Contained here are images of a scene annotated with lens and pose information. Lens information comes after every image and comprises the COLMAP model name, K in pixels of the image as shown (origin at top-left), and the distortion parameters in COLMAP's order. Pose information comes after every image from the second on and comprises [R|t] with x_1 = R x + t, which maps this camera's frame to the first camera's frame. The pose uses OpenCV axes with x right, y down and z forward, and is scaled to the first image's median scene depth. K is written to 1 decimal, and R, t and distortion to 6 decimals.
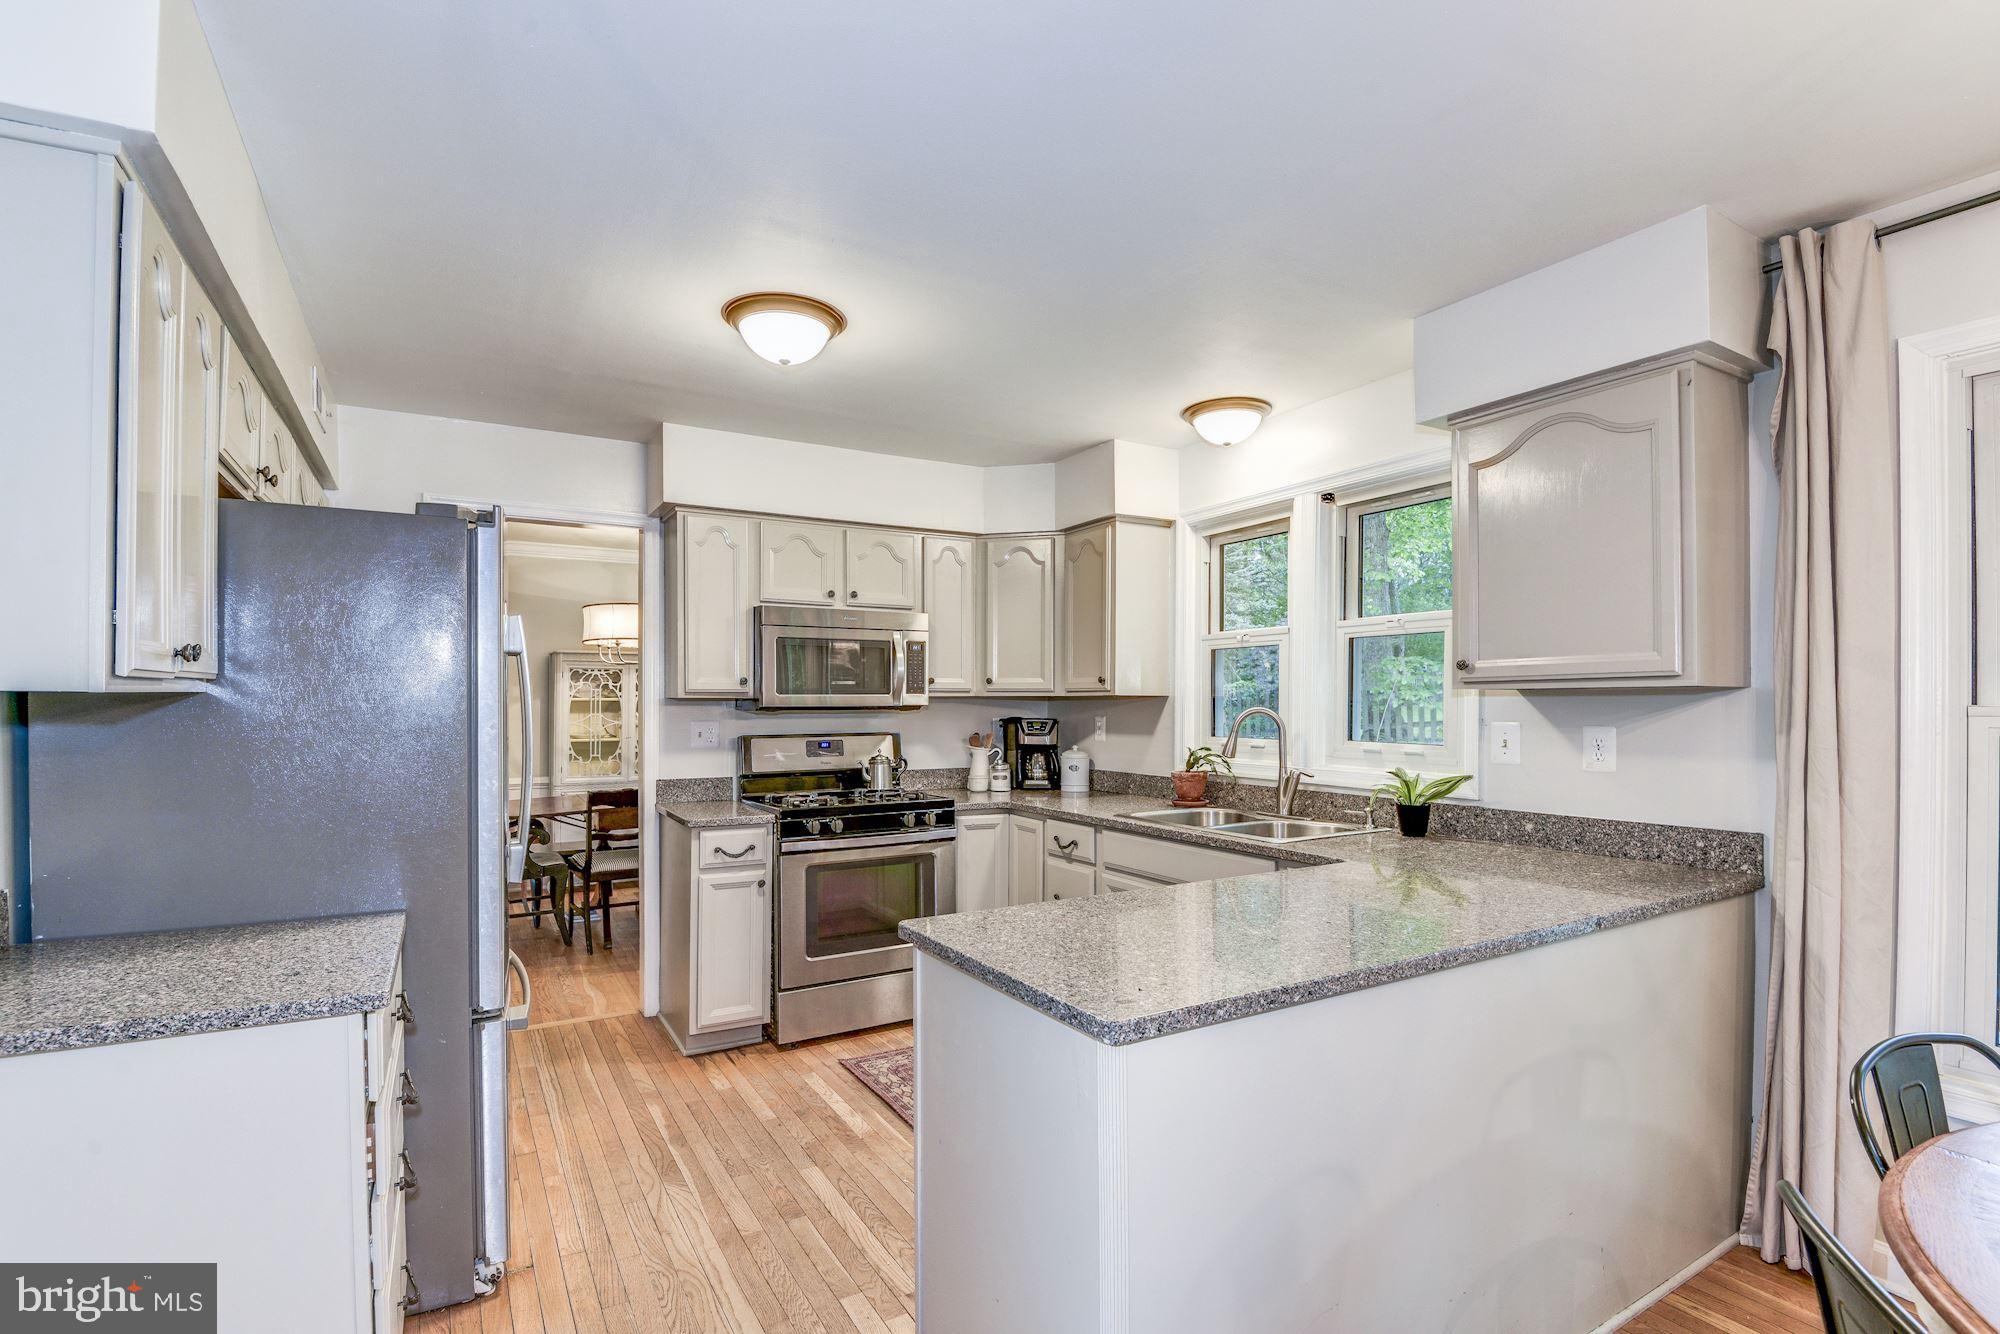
lens RADIAL K [[931.3, 0, 995.8], [0, 931.3, 692.3], [0, 0, 1]] dist [0.001906, -0.026229]
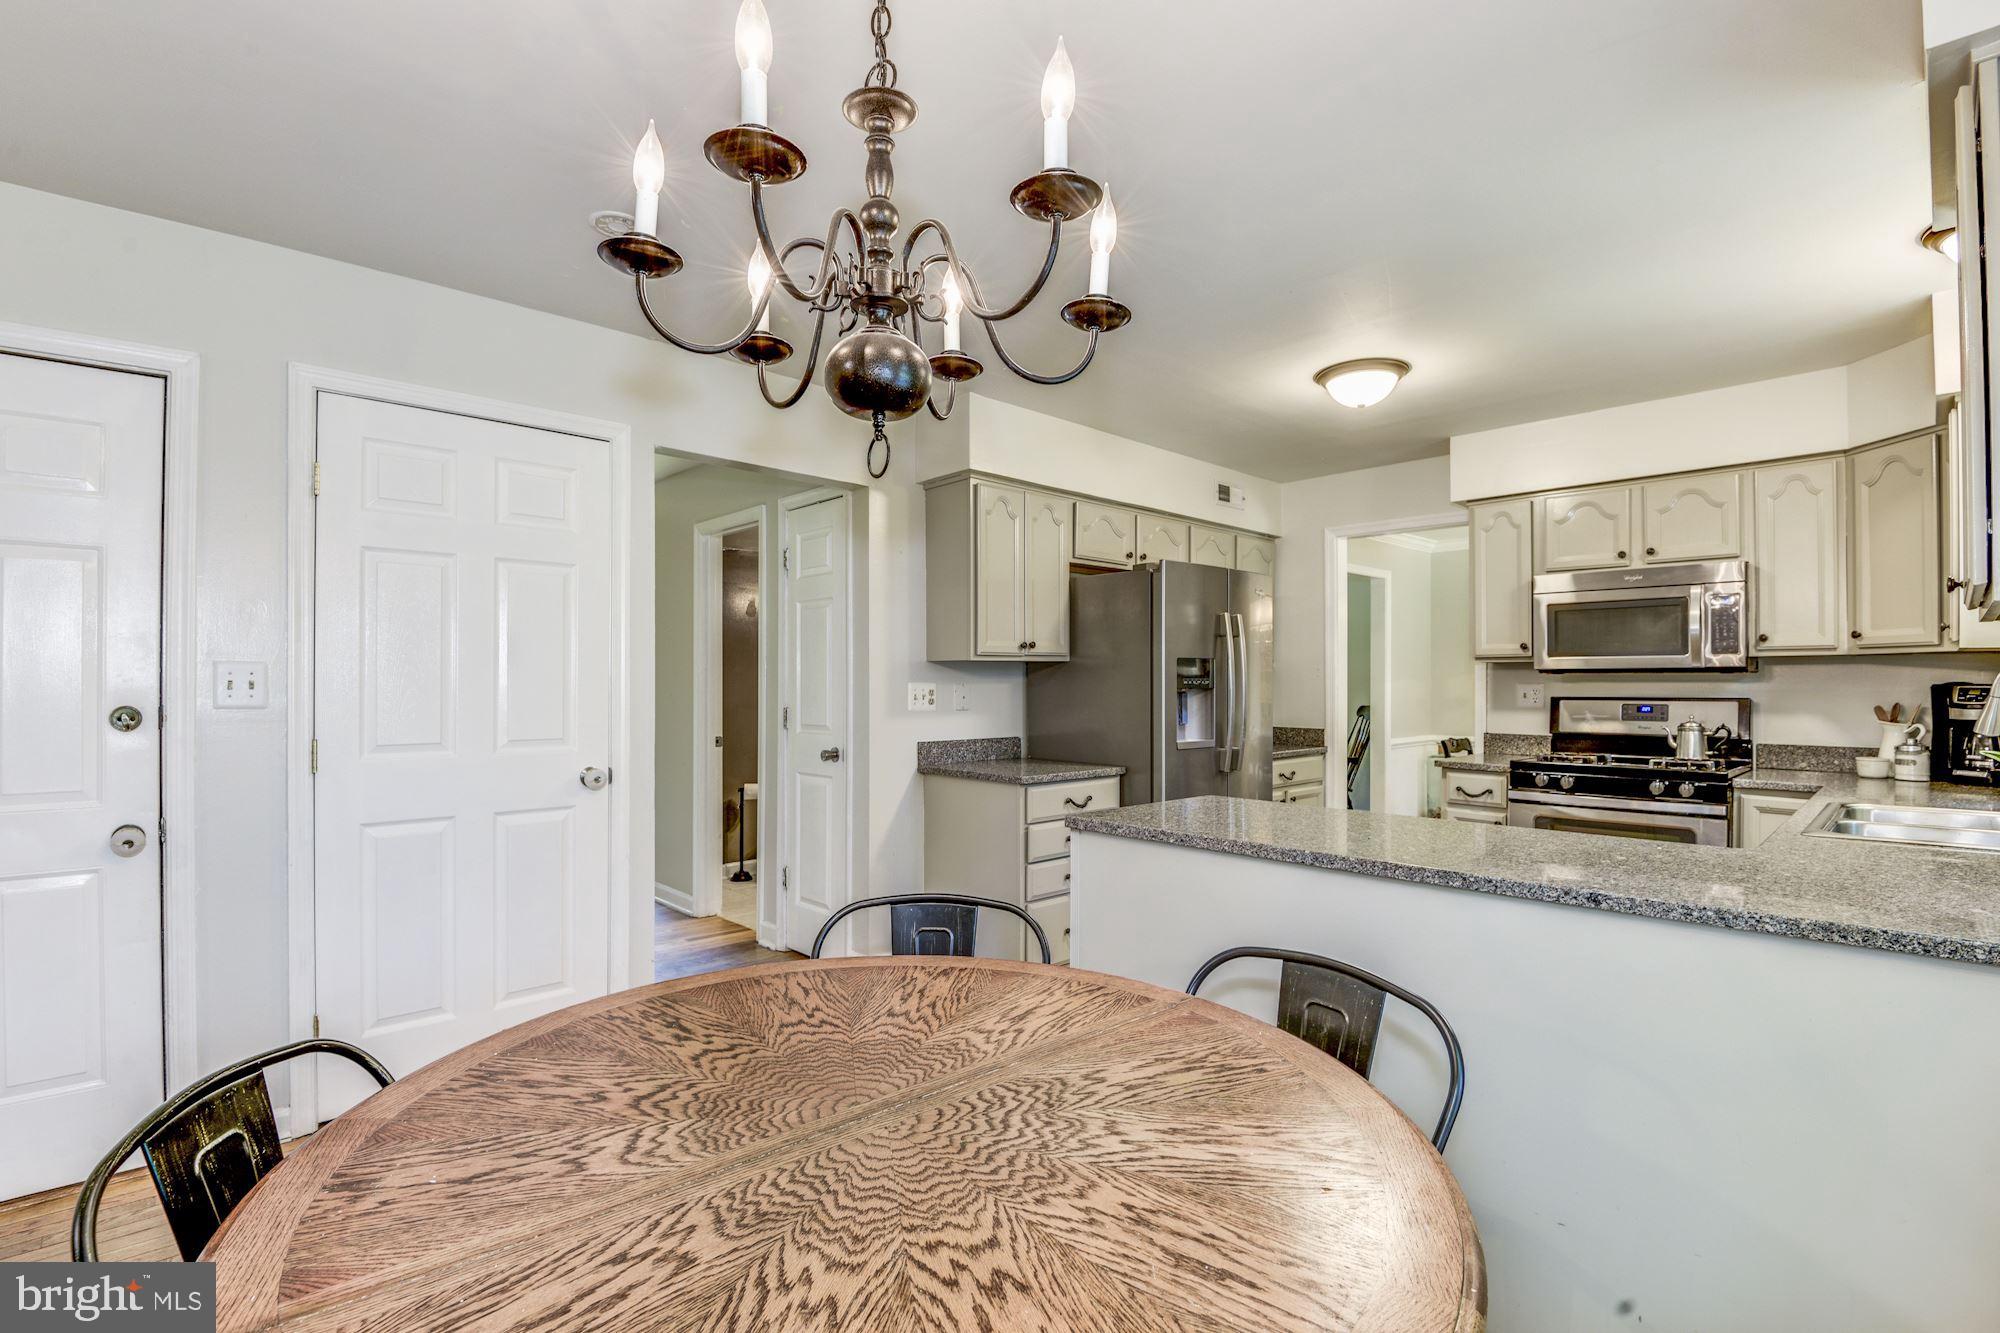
lens RADIAL K [[919.1, 0, 1000.0], [0, 919.1, 666.5], [0, 0, 1]] dist [0.001004, -0.025454]
pose [[0.224861, -0.017065, -0.974241, 0.664249], [0.006592, 0.999850, -0.015992, 0.025791], [0.974368, -0.002826, 0.224940, 0.151704]]
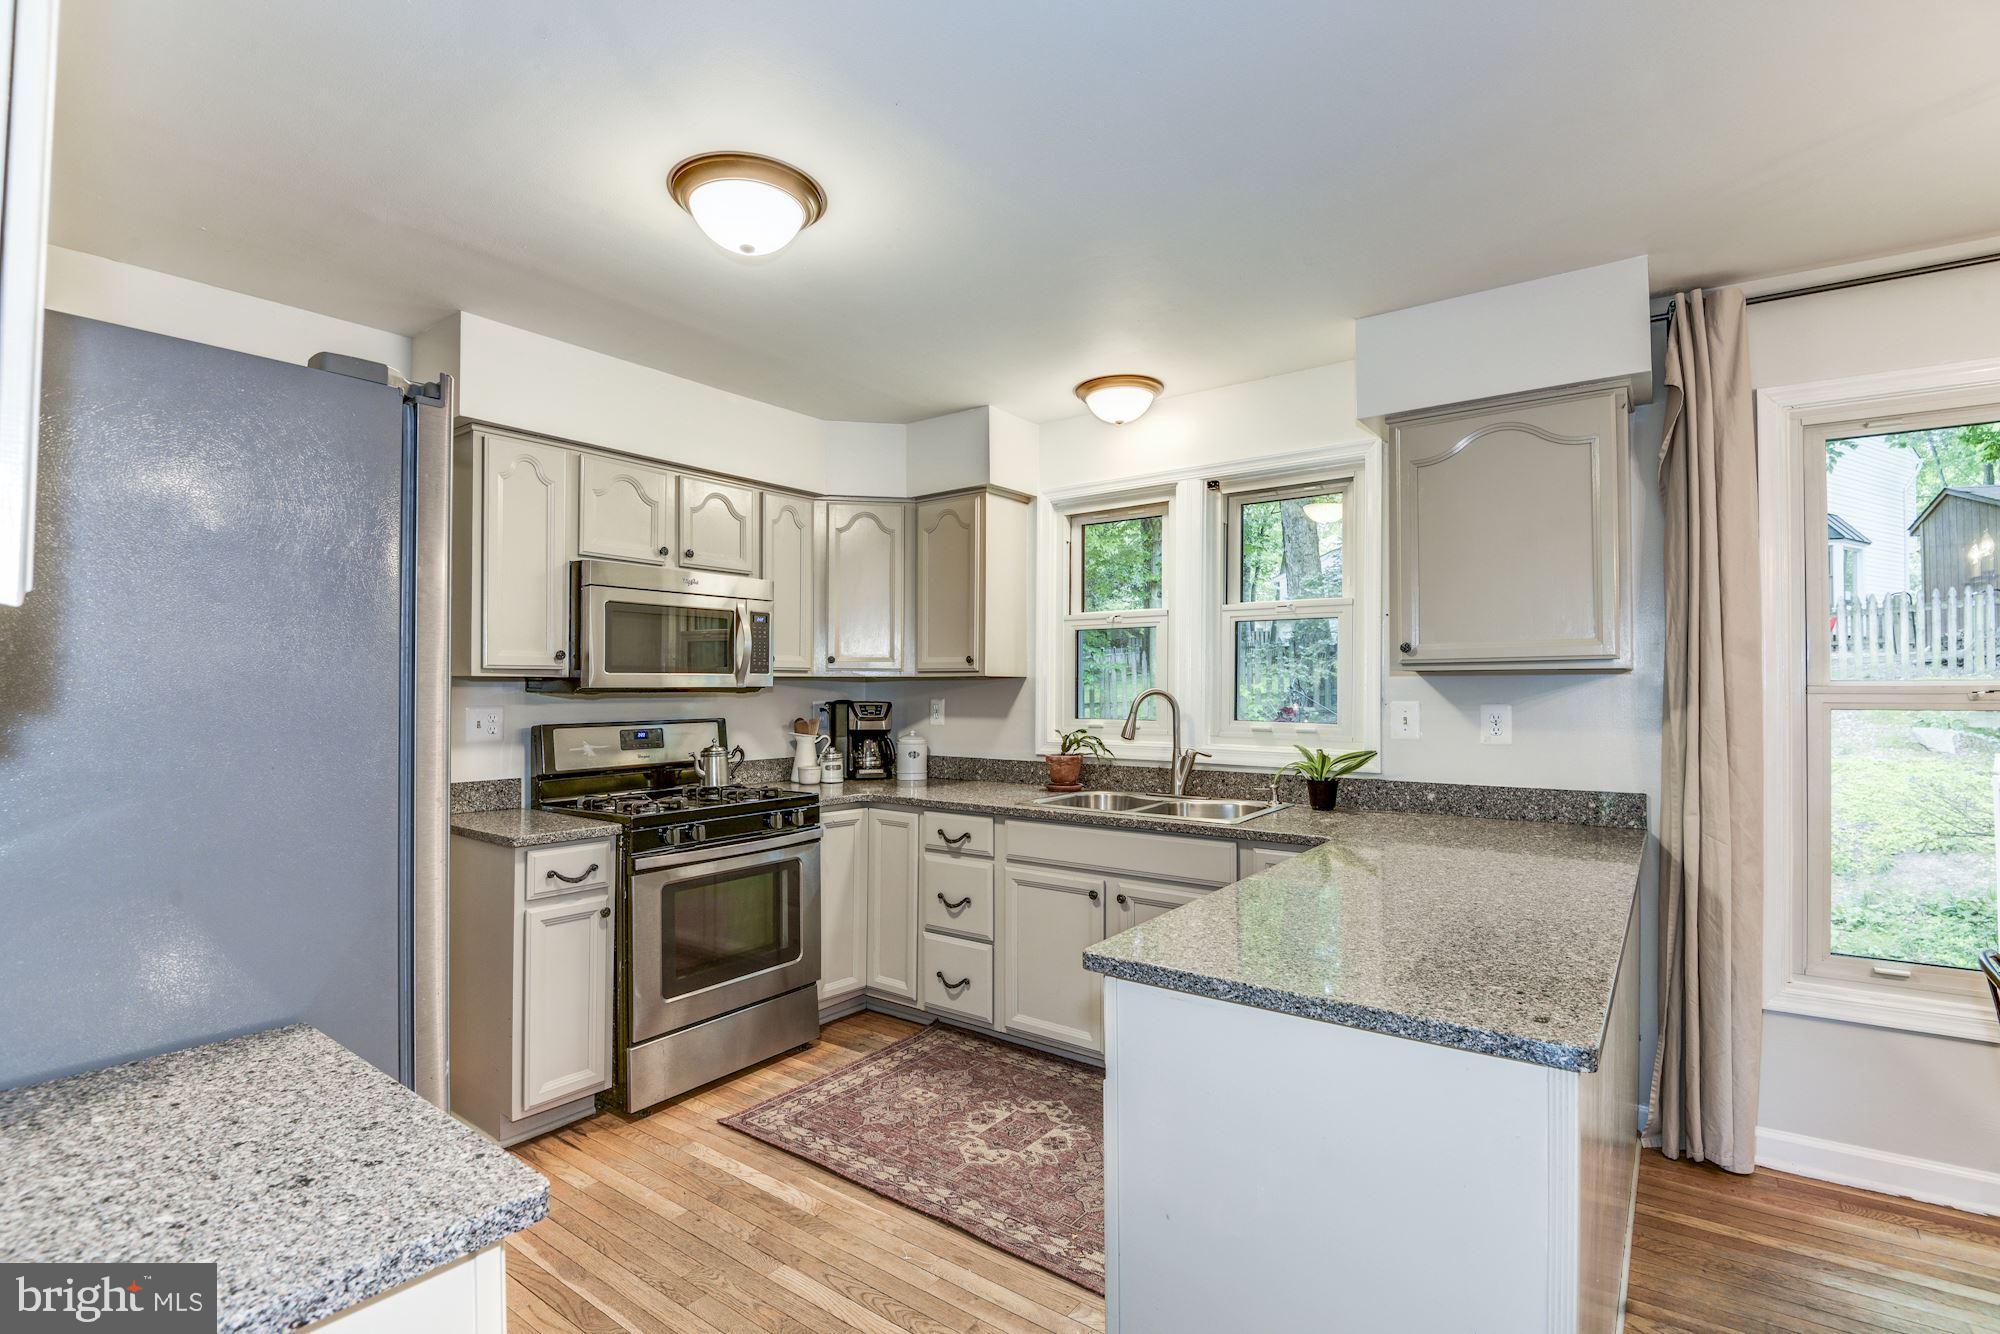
lens RADIAL K [[919.1, 0, 1000.0], [0, 919.1, 667.0], [0, 0, 1]] dist [0.001004, -0.025454]
pose [[0.919883, 0.009326, 0.392083, -0.238026], [-0.005094, 0.999917, -0.011832, 0.005262], [-0.392160, 0.008887, 0.919854, 0.146104]]
